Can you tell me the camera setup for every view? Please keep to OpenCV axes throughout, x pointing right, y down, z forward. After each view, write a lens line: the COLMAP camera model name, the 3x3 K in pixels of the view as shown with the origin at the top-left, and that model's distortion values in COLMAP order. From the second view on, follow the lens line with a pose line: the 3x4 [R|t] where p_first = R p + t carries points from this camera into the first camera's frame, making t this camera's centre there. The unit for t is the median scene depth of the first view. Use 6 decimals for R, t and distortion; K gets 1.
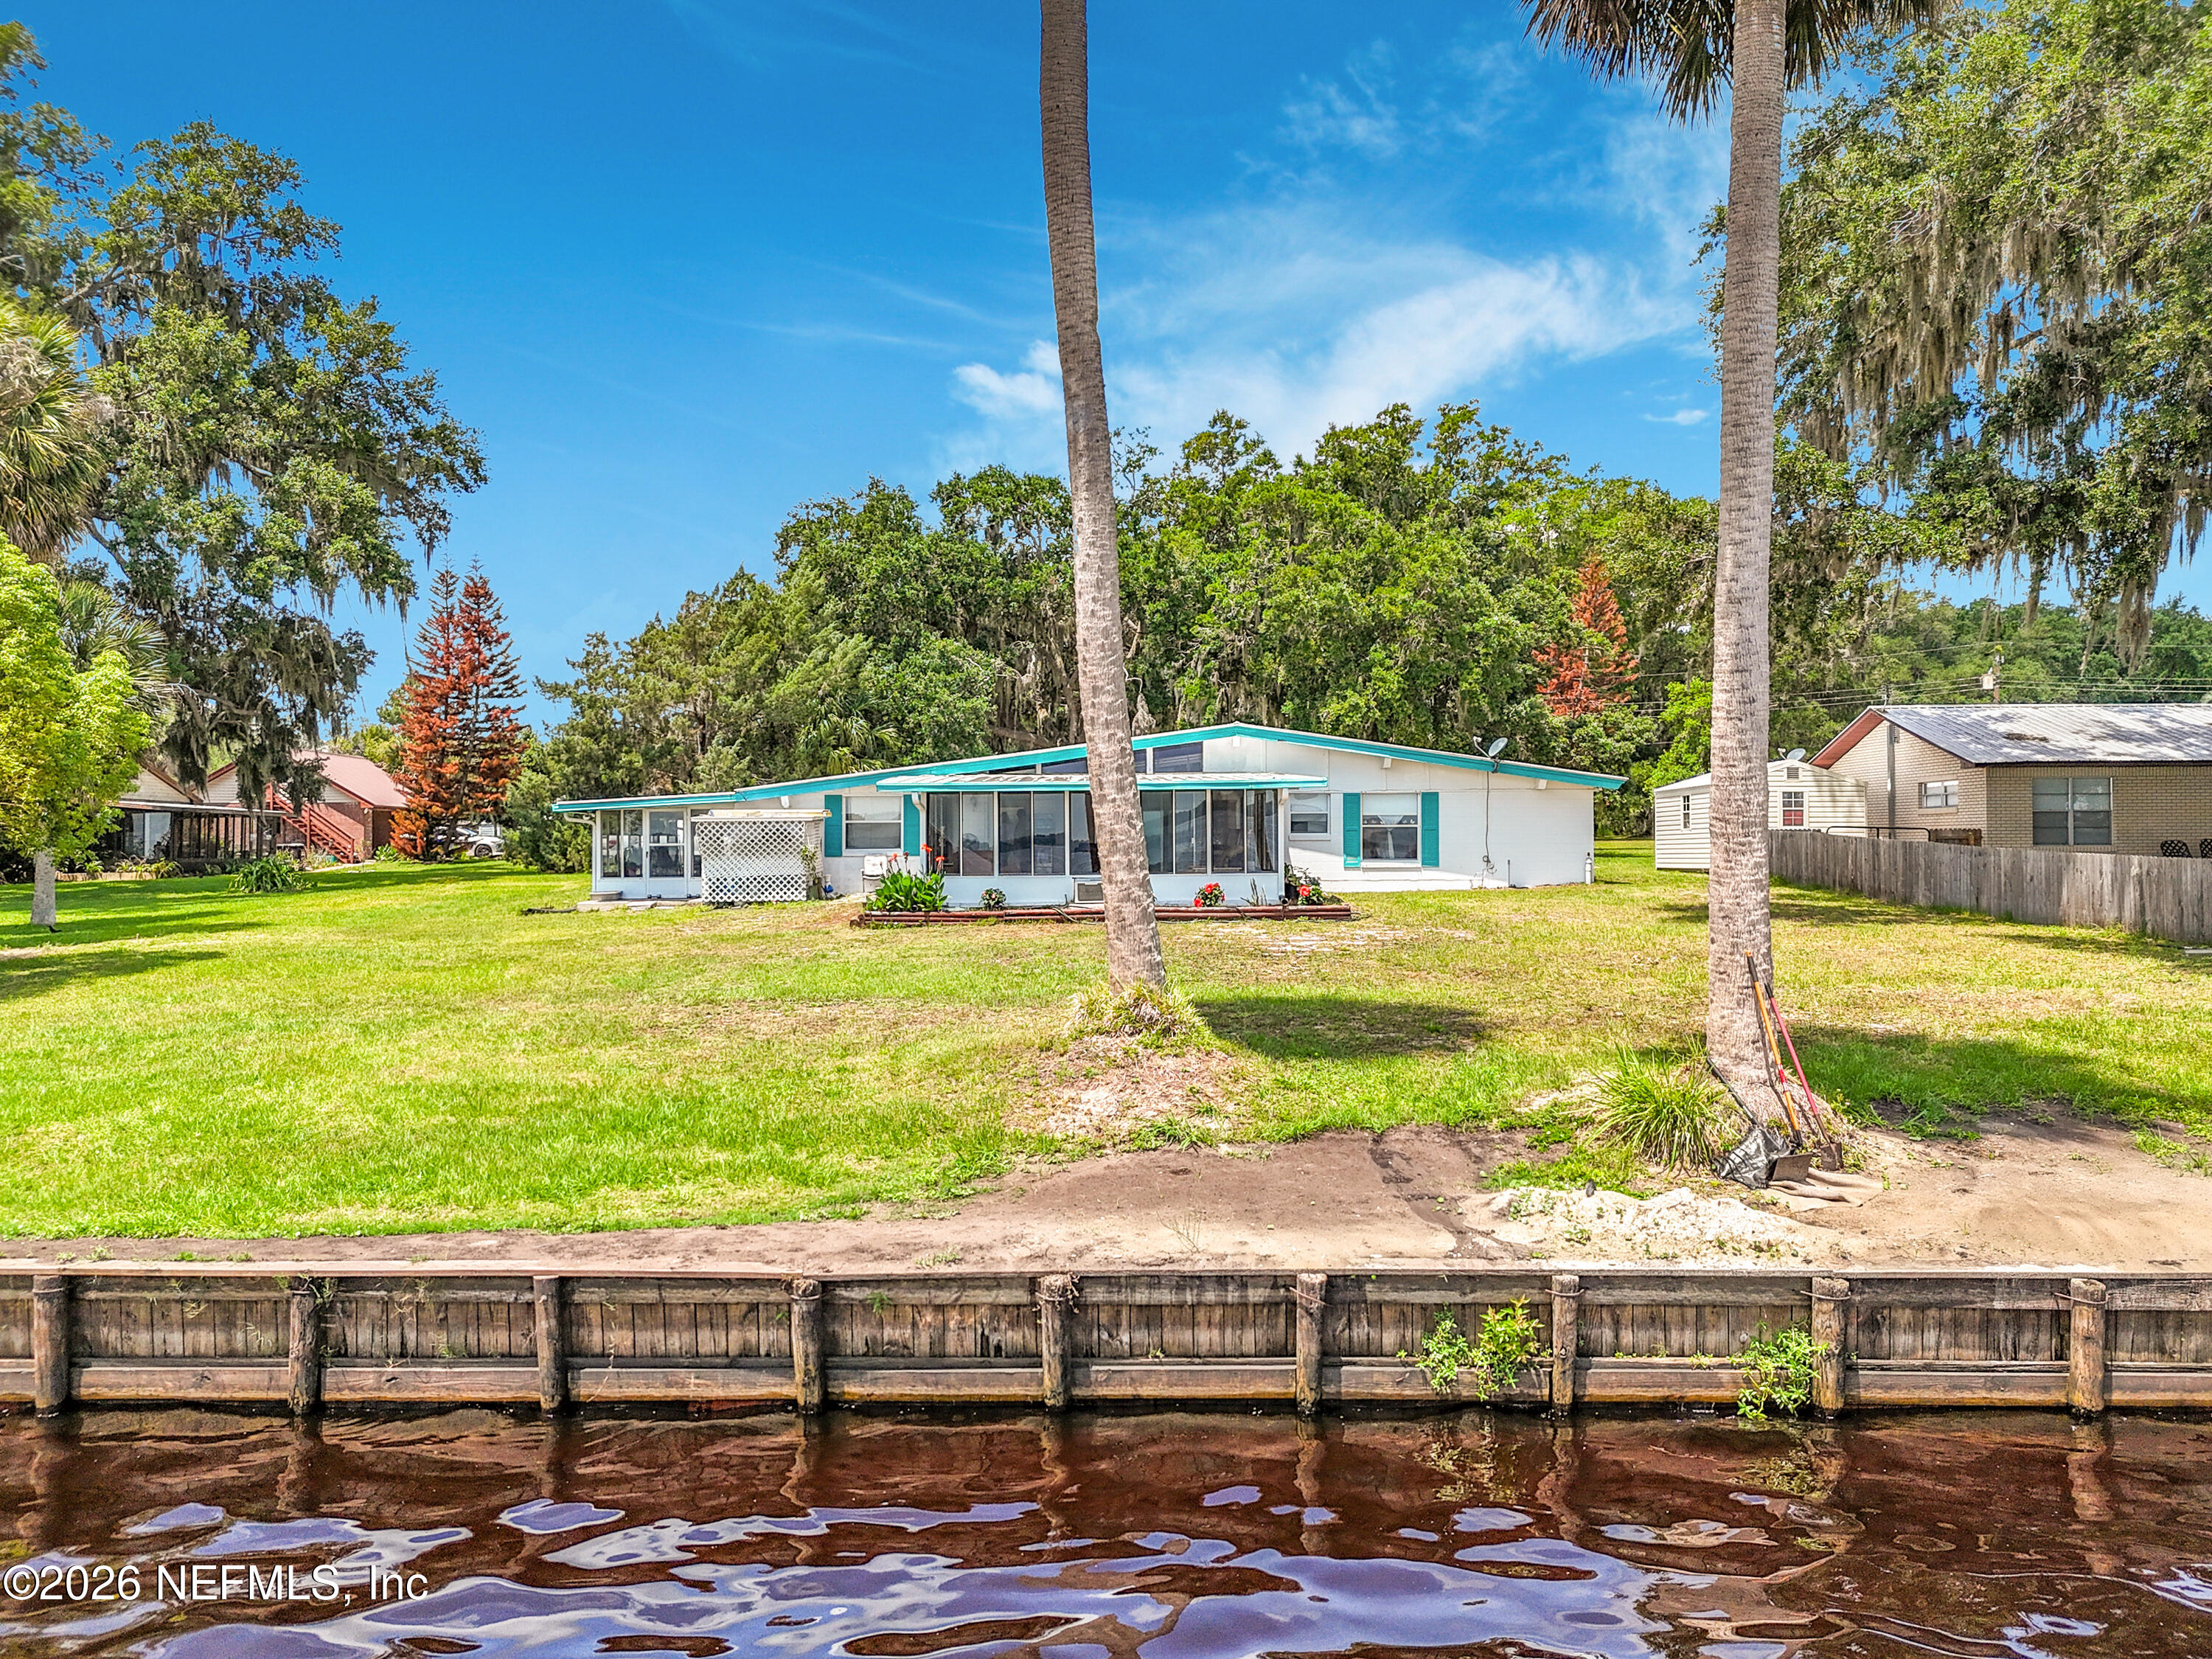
lens RADIAL K [[1399.7, 0, 1130.3], [0, 1399.7, 828.0], [0, 0, 1]] dist [0.005420, -0.001336]
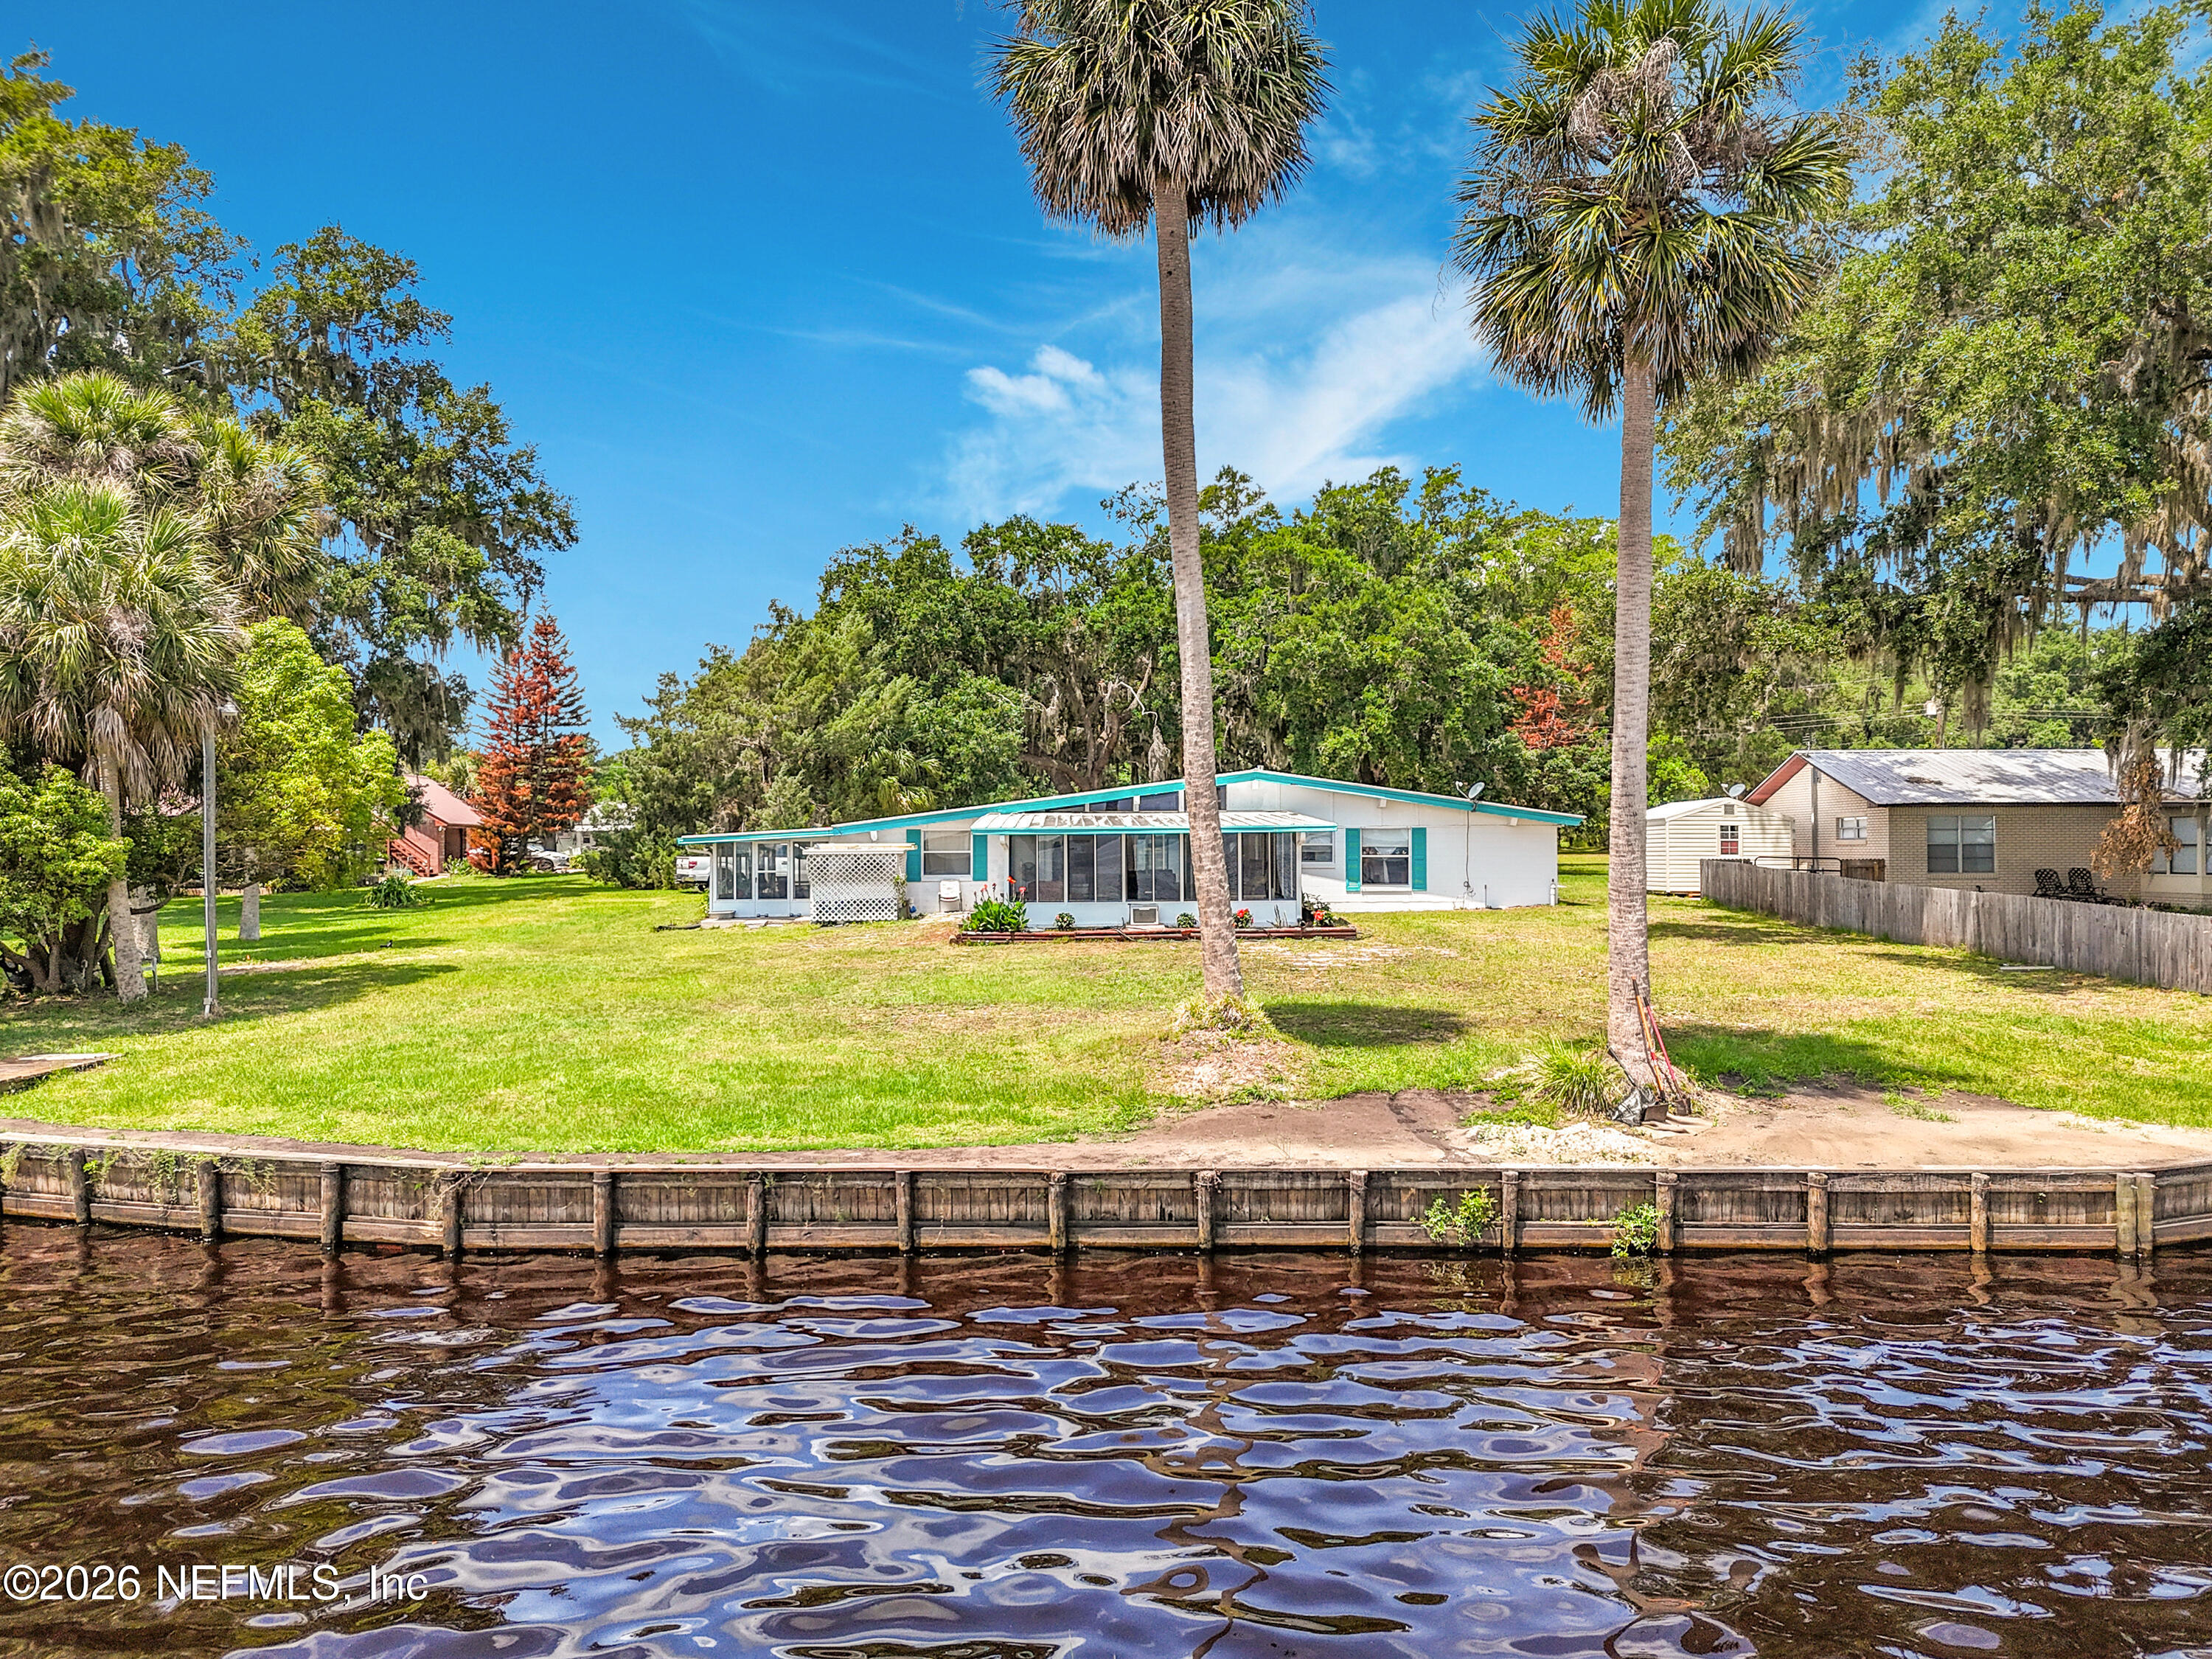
lens RADIAL K [[1412.1, 0, 1106.0], [0, 1412.1, 829.5], [0, 0, 1]] dist [0.004340, -0.002464]
pose [[0.999997, 0.000015, -0.002550, -0.048825], [-0.000010, 0.999998, 0.001860, -0.027101], [0.002550, -0.001860, 0.999995, -0.200068]]
